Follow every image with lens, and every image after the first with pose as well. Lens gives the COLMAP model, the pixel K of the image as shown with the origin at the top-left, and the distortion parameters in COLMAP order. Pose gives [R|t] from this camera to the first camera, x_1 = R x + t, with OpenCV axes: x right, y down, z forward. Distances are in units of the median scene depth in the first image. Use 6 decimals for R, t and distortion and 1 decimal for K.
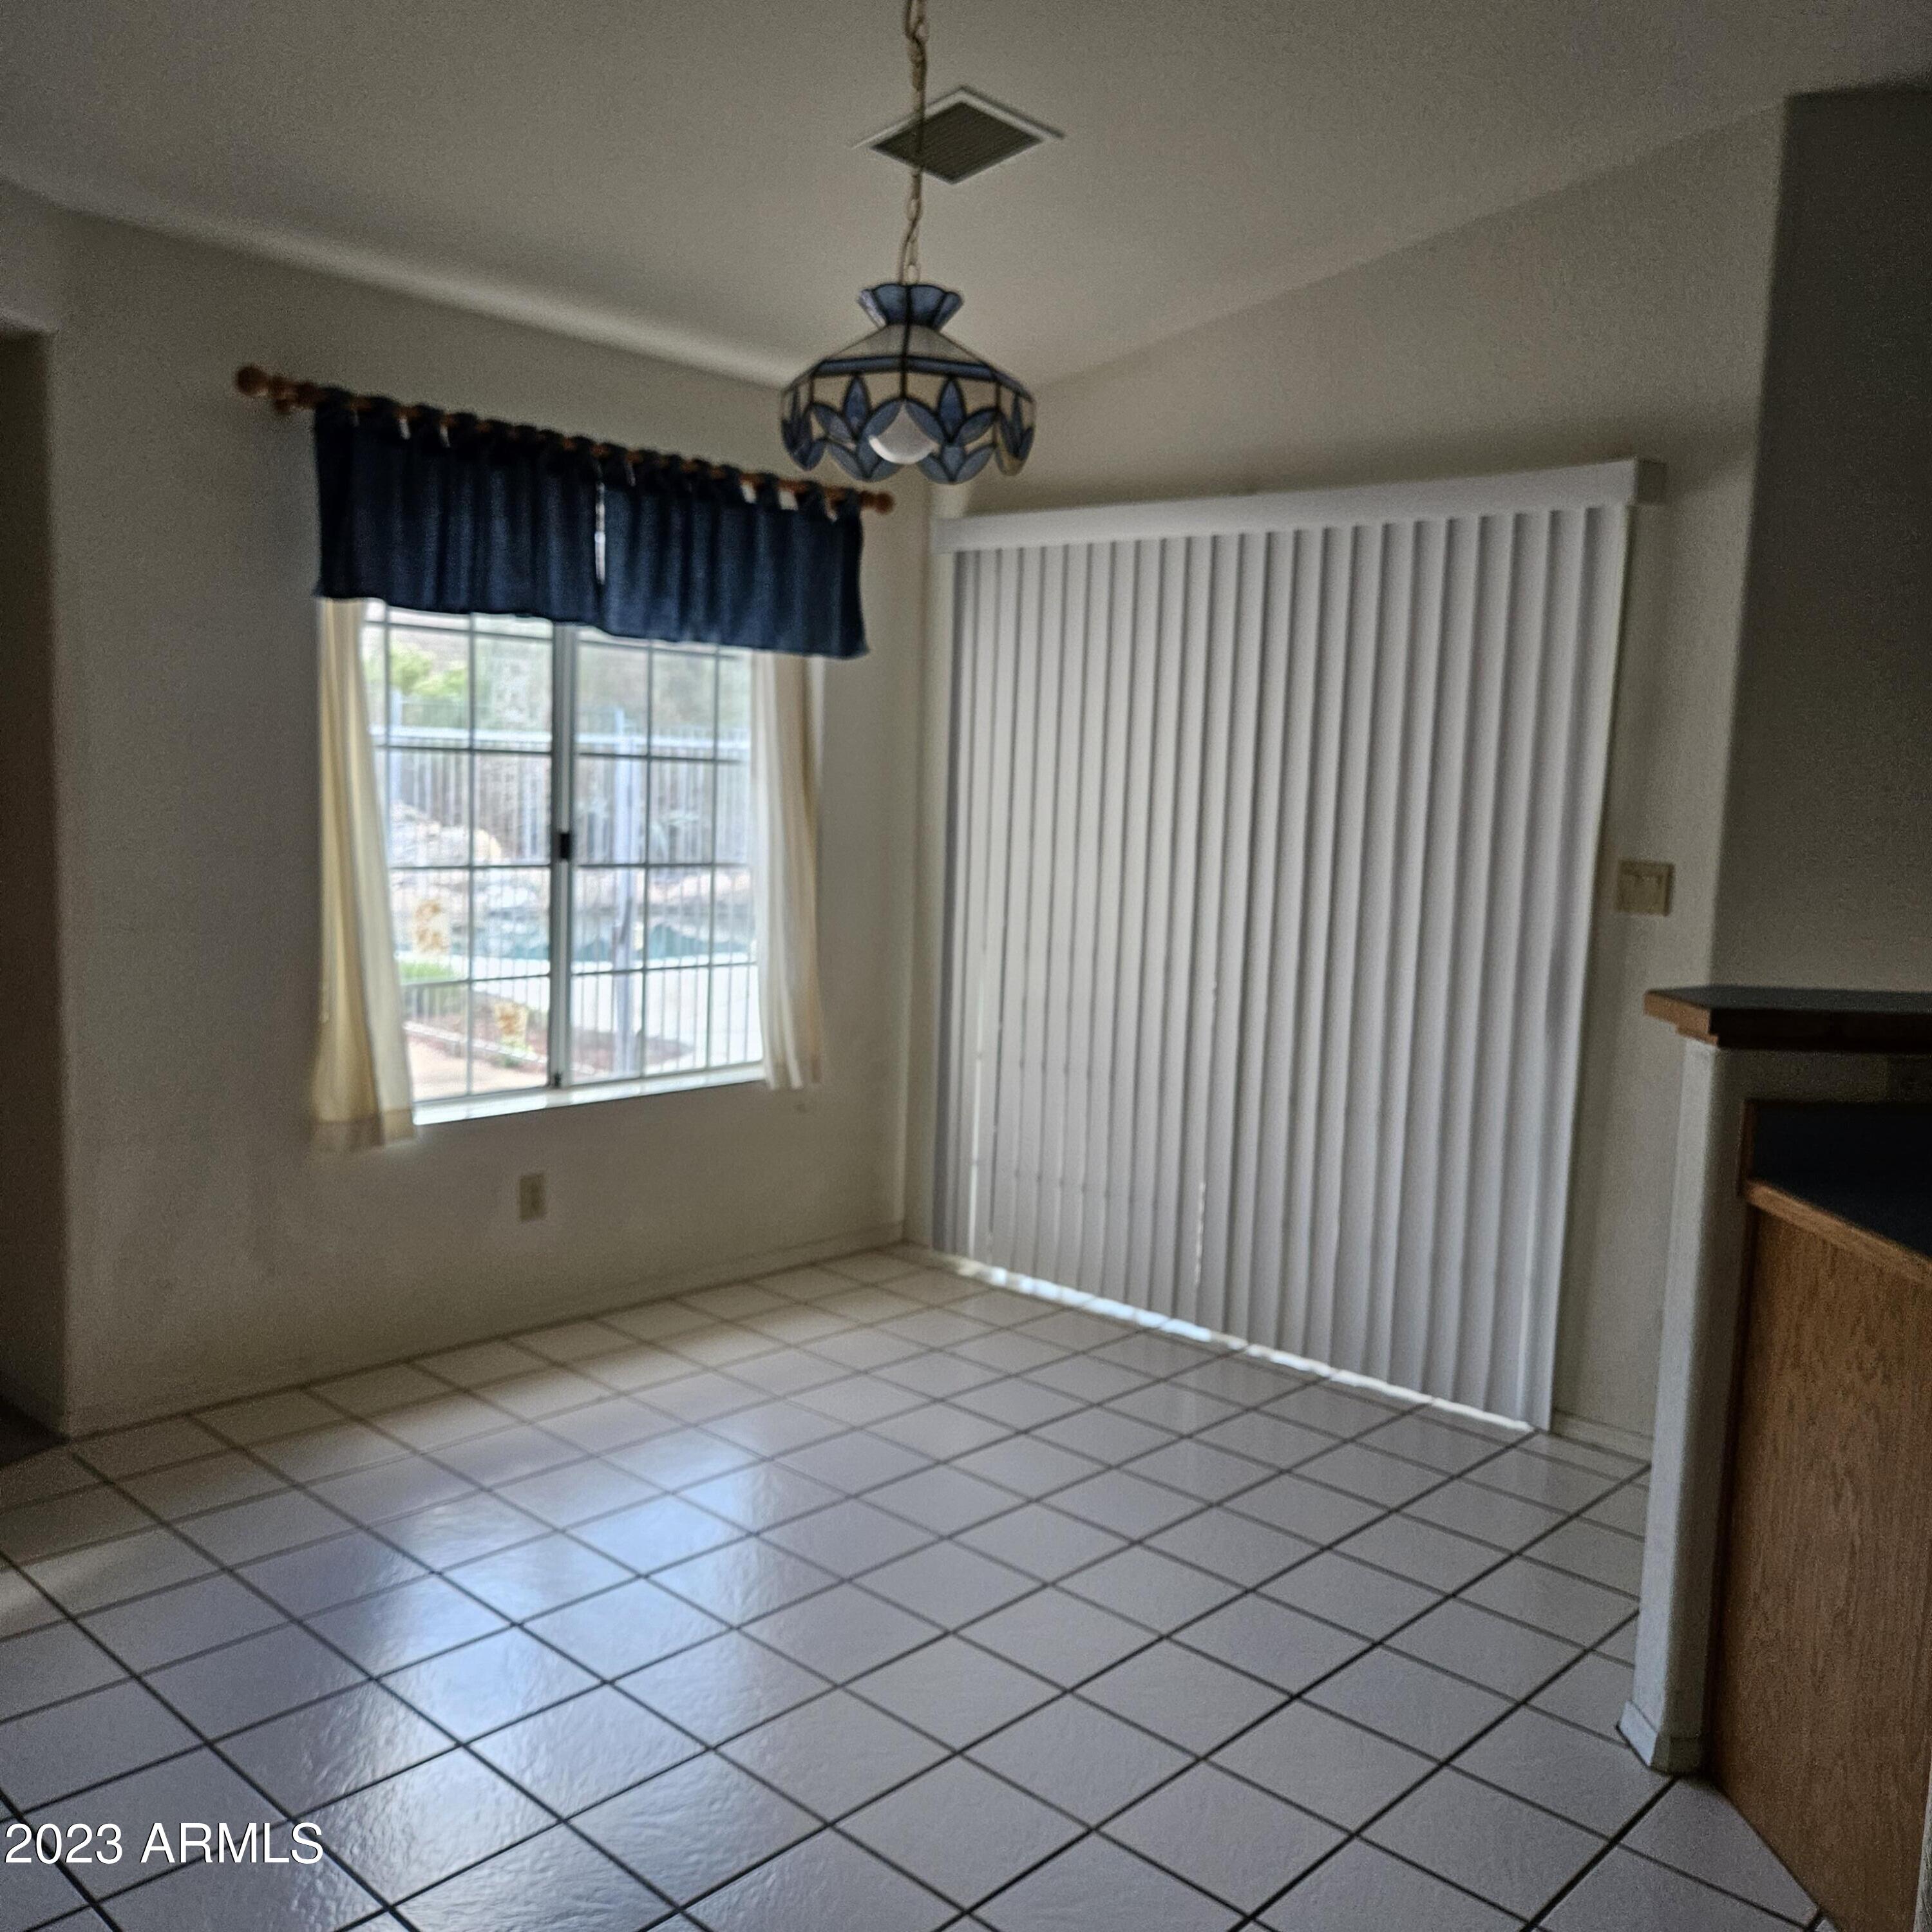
lens RADIAL K [[1746.0, 0, 977.5], [0, 1746.0, 978.5], [0, 0, 1]] dist [0.033316, -0.021698]
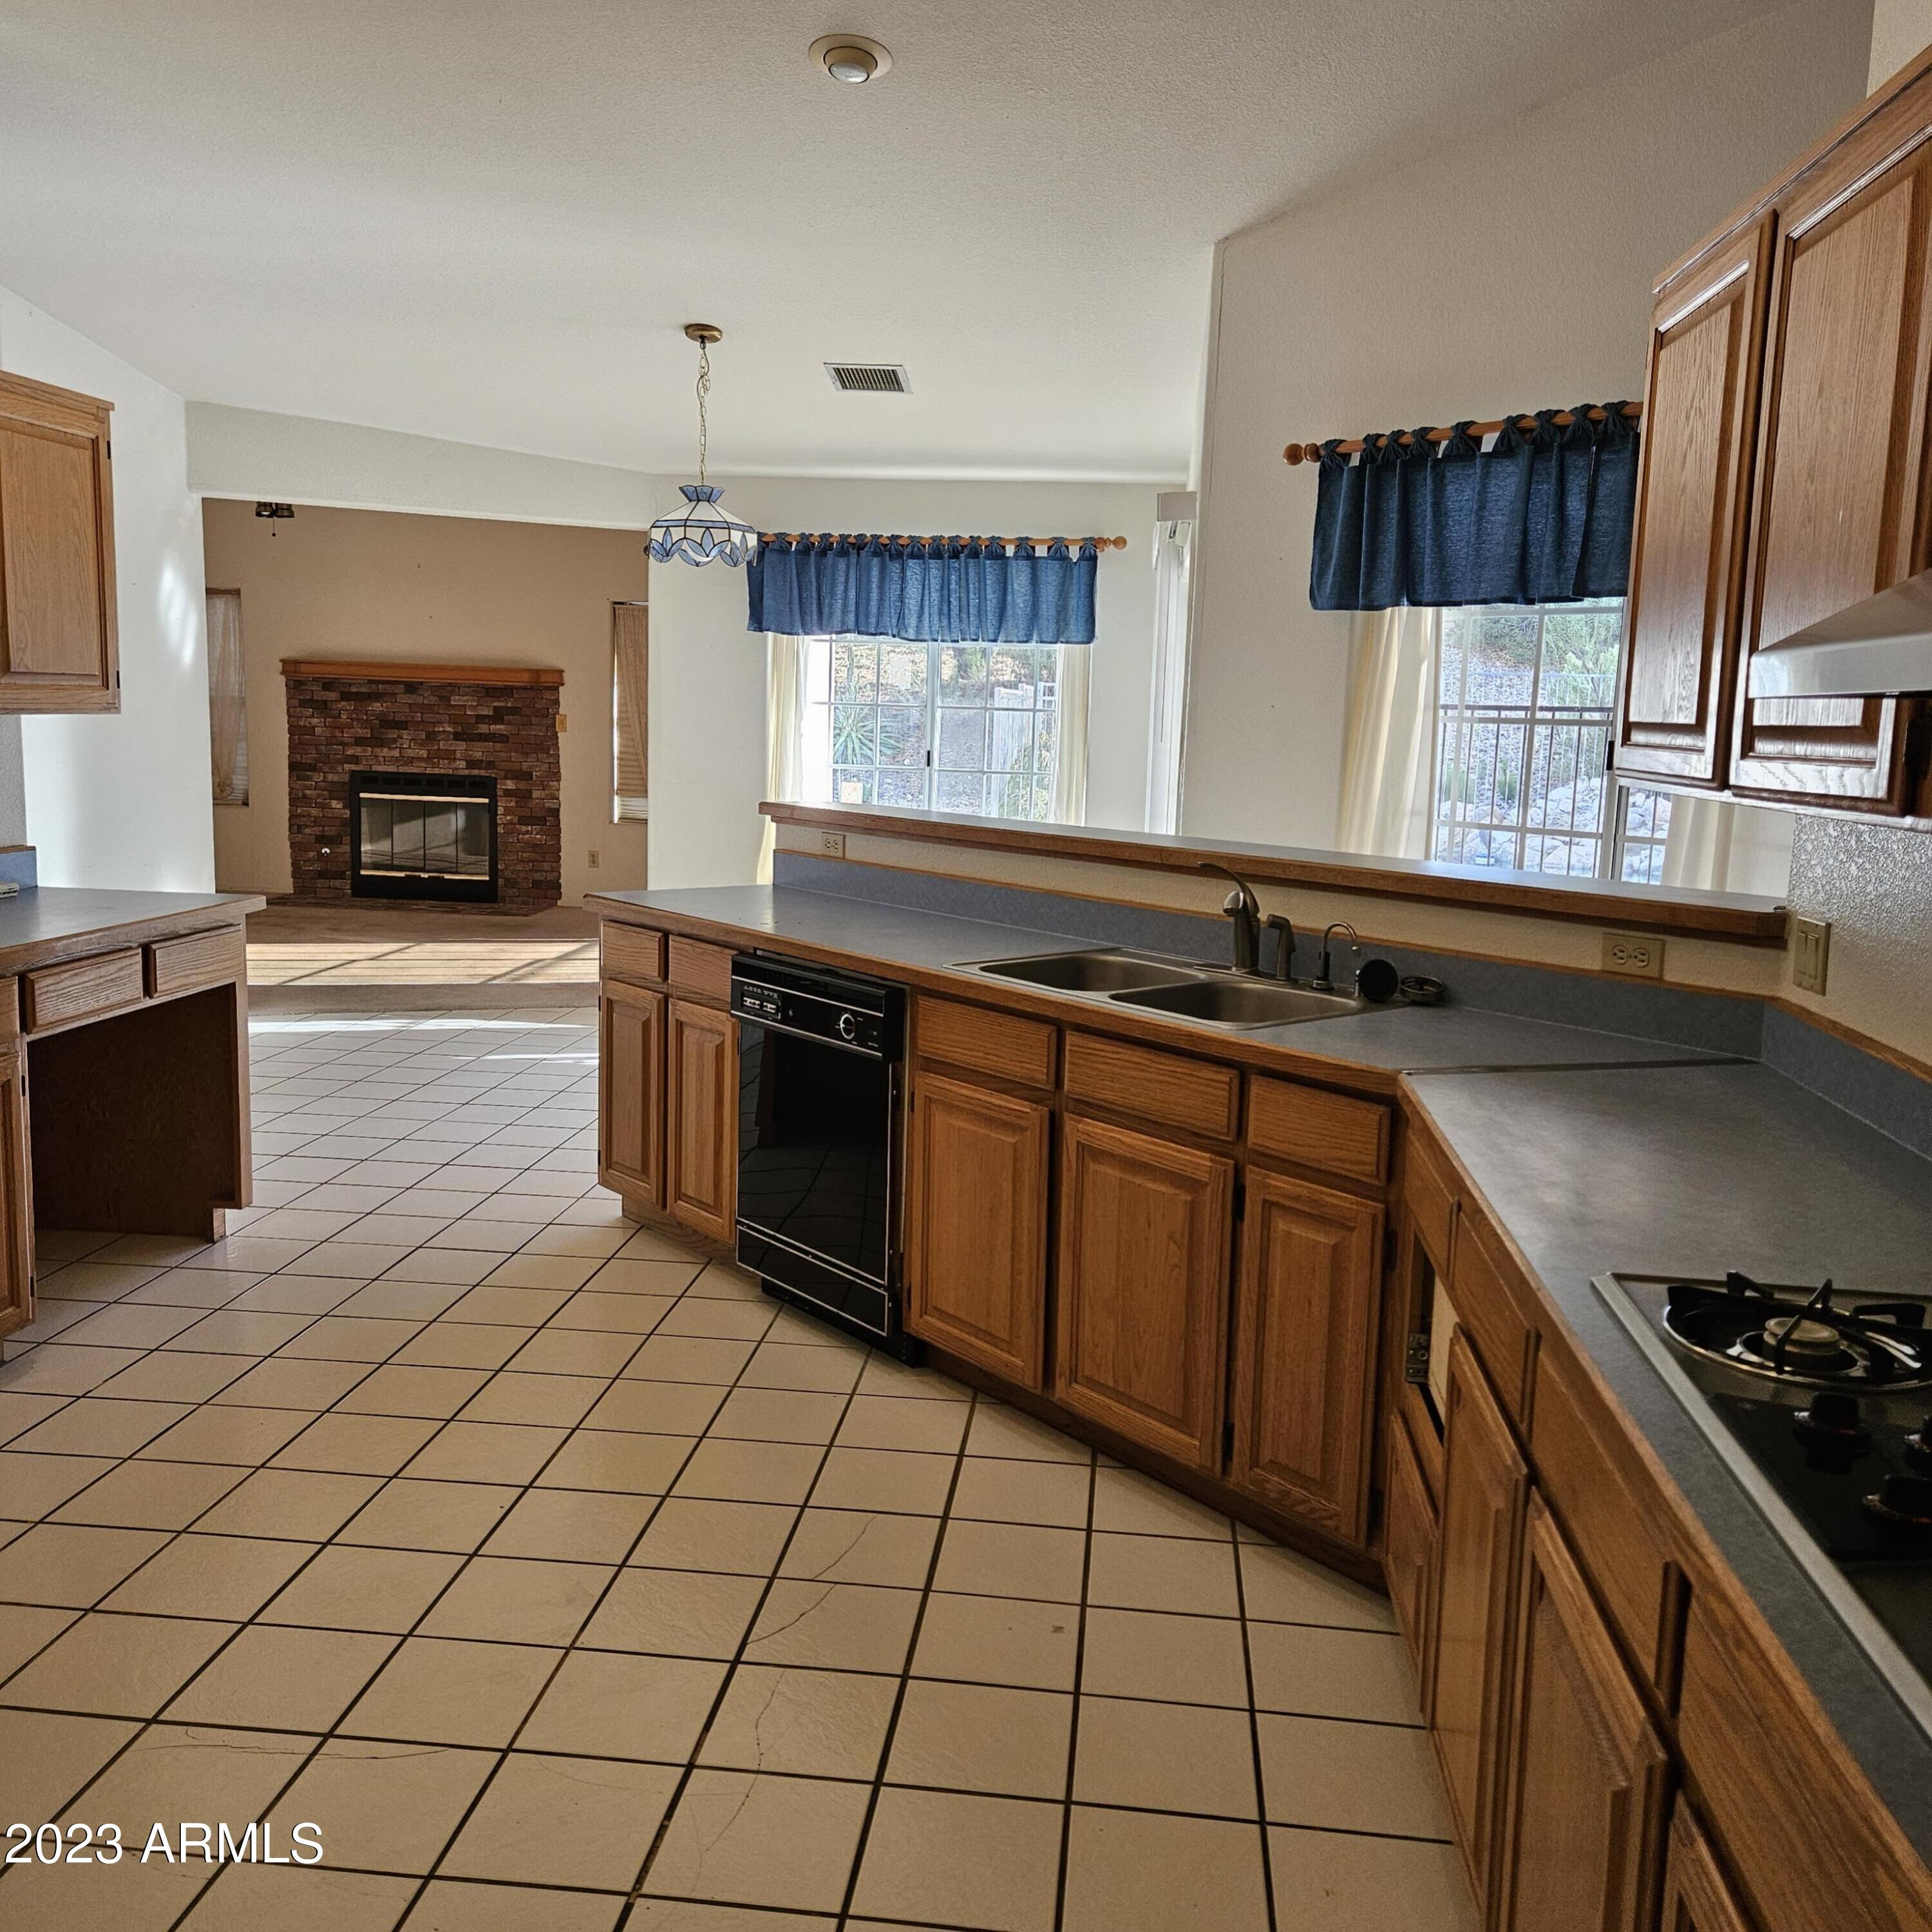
lens RADIAL K [[1724.9, 0, 970.0], [0, 1724.9, 957.5], [0, 0, 1]] dist [0.099457, -0.104953]
pose [[0.590669, 0.095845, -0.801202, 1.369360], [-0.101557, 0.993855, 0.044021, 0.048859], [0.800498, 0.055366, 0.596773, -0.010432]]
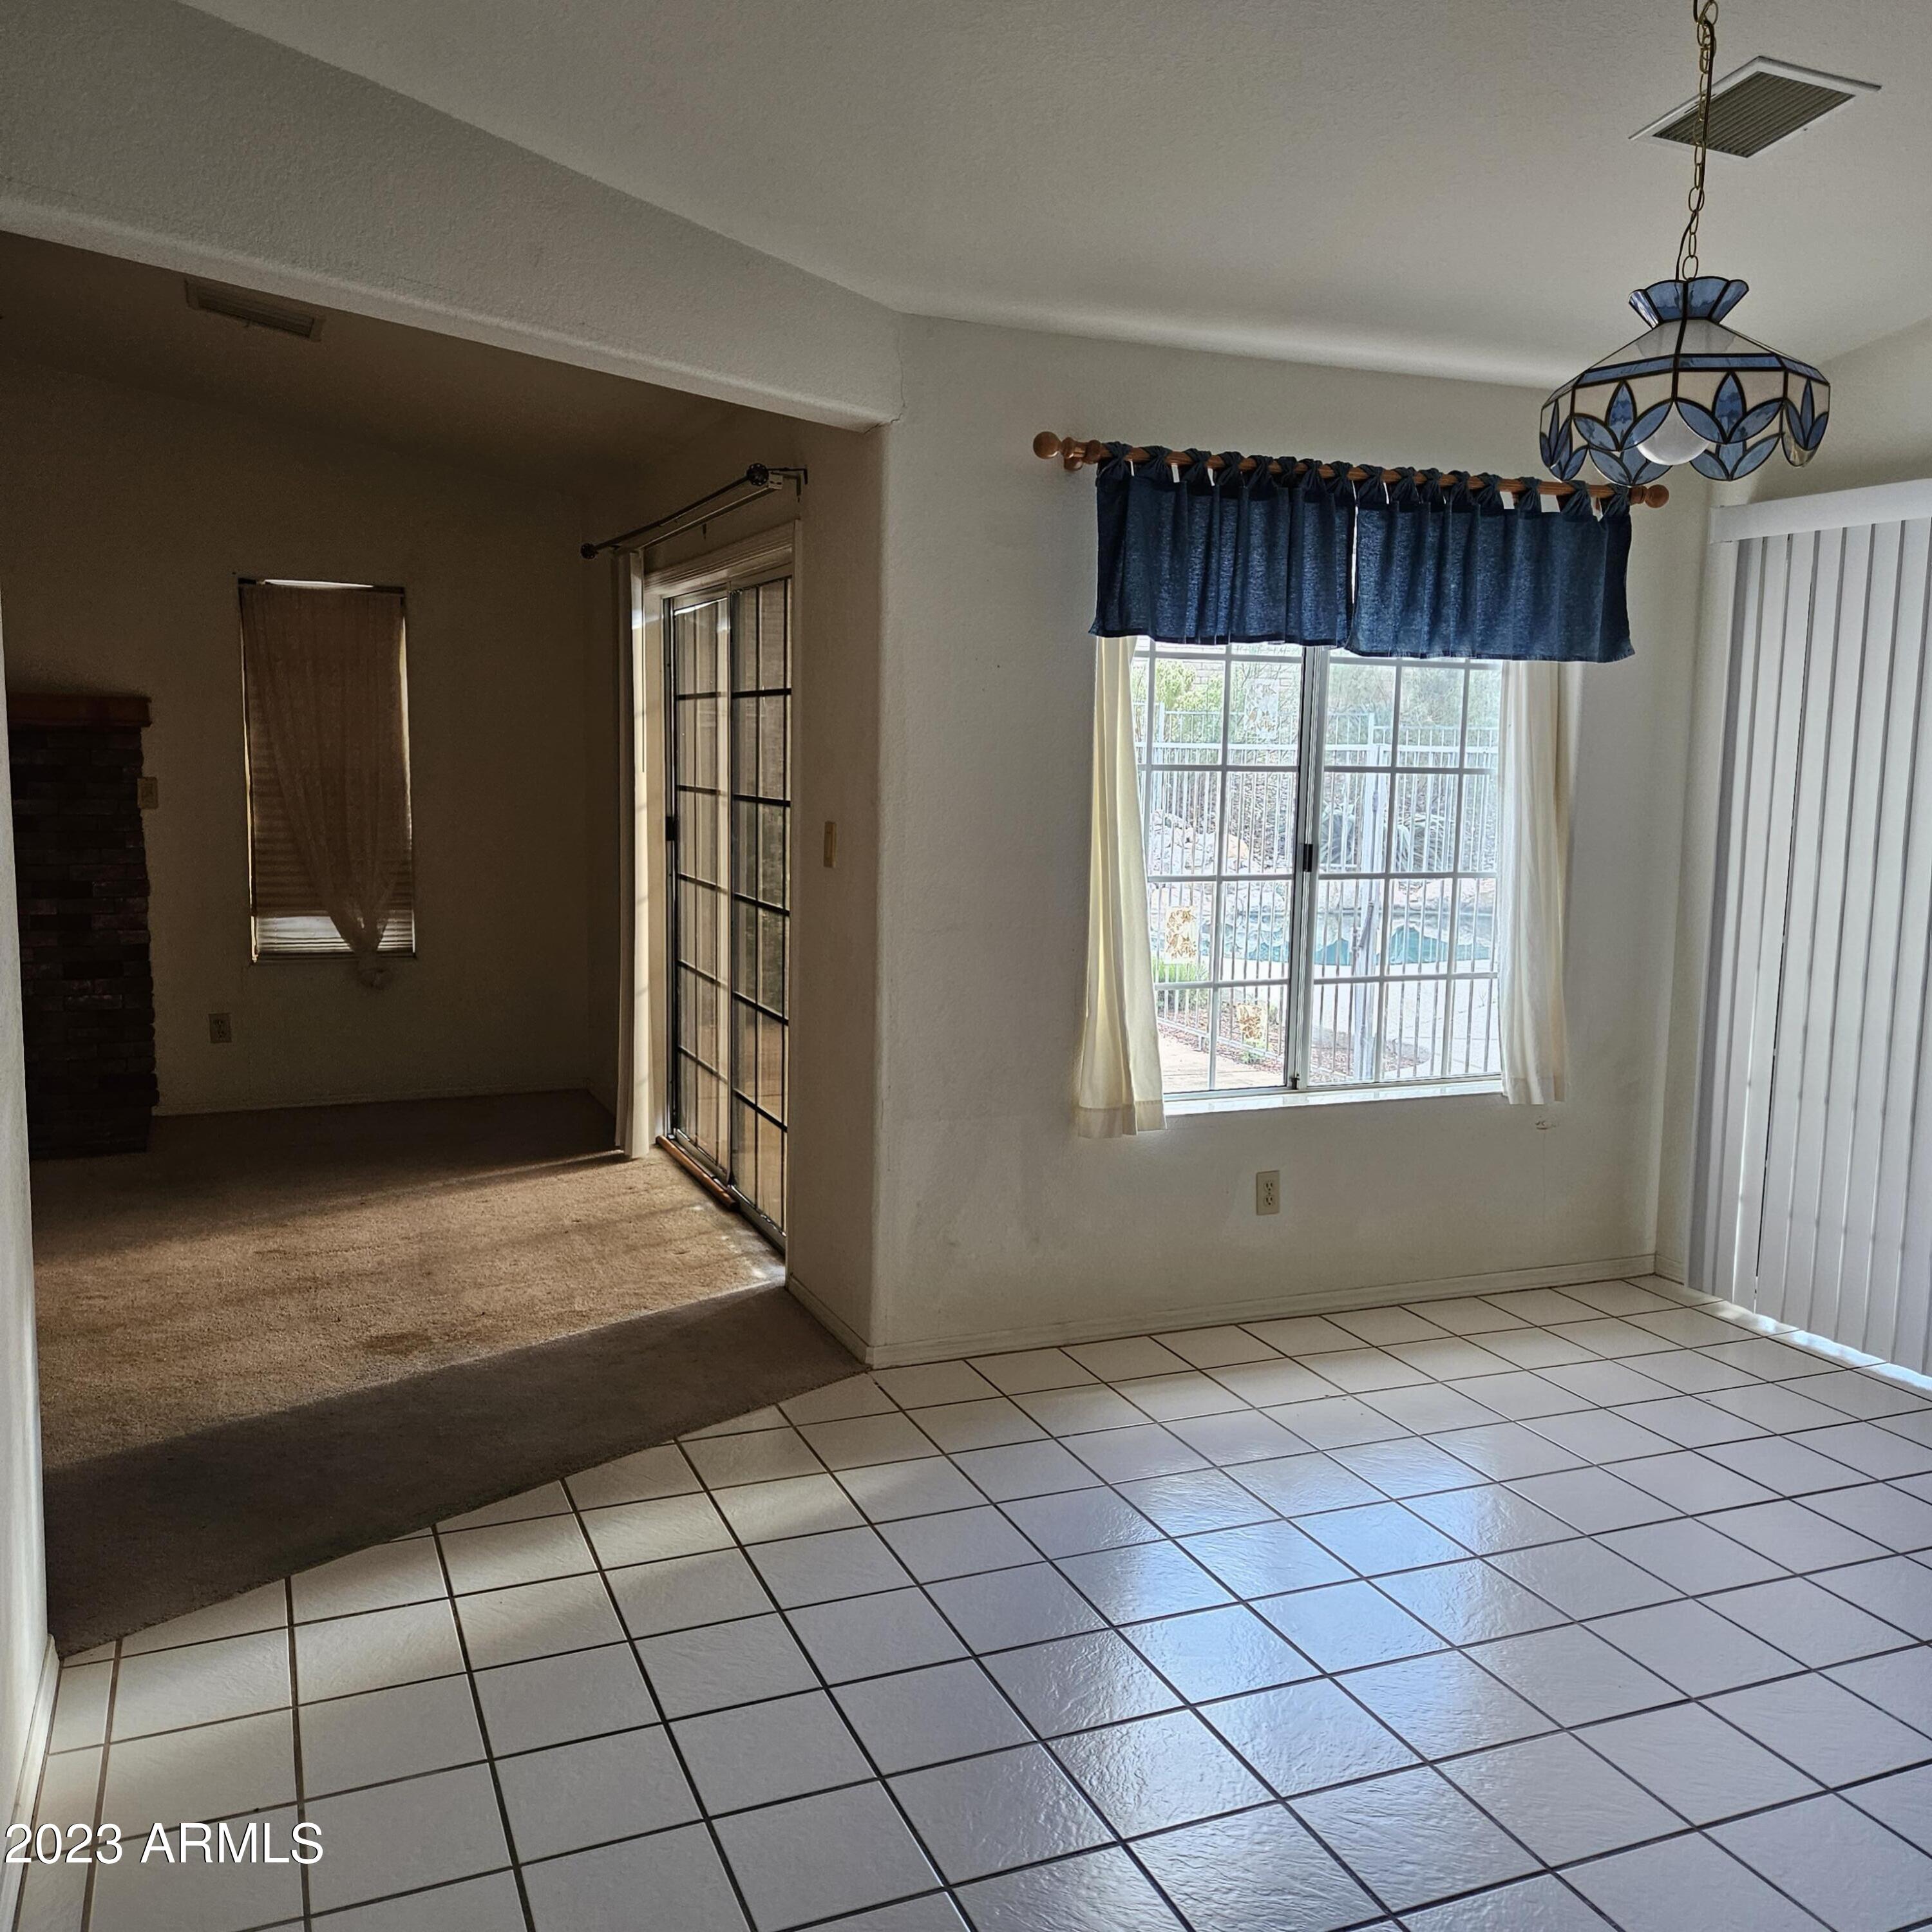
lens RADIAL K [[1724.9, 0, 970.0], [0, 1724.9, 957.5], [0, 0, 1]] dist [0.099457, -0.104953]
pose [[0.910635, 0.027560, -0.412291, 0.007743], [-0.031912, 0.999484, -0.003674, -0.006831], [0.411977, 0.016502, 0.911045, -0.021198]]
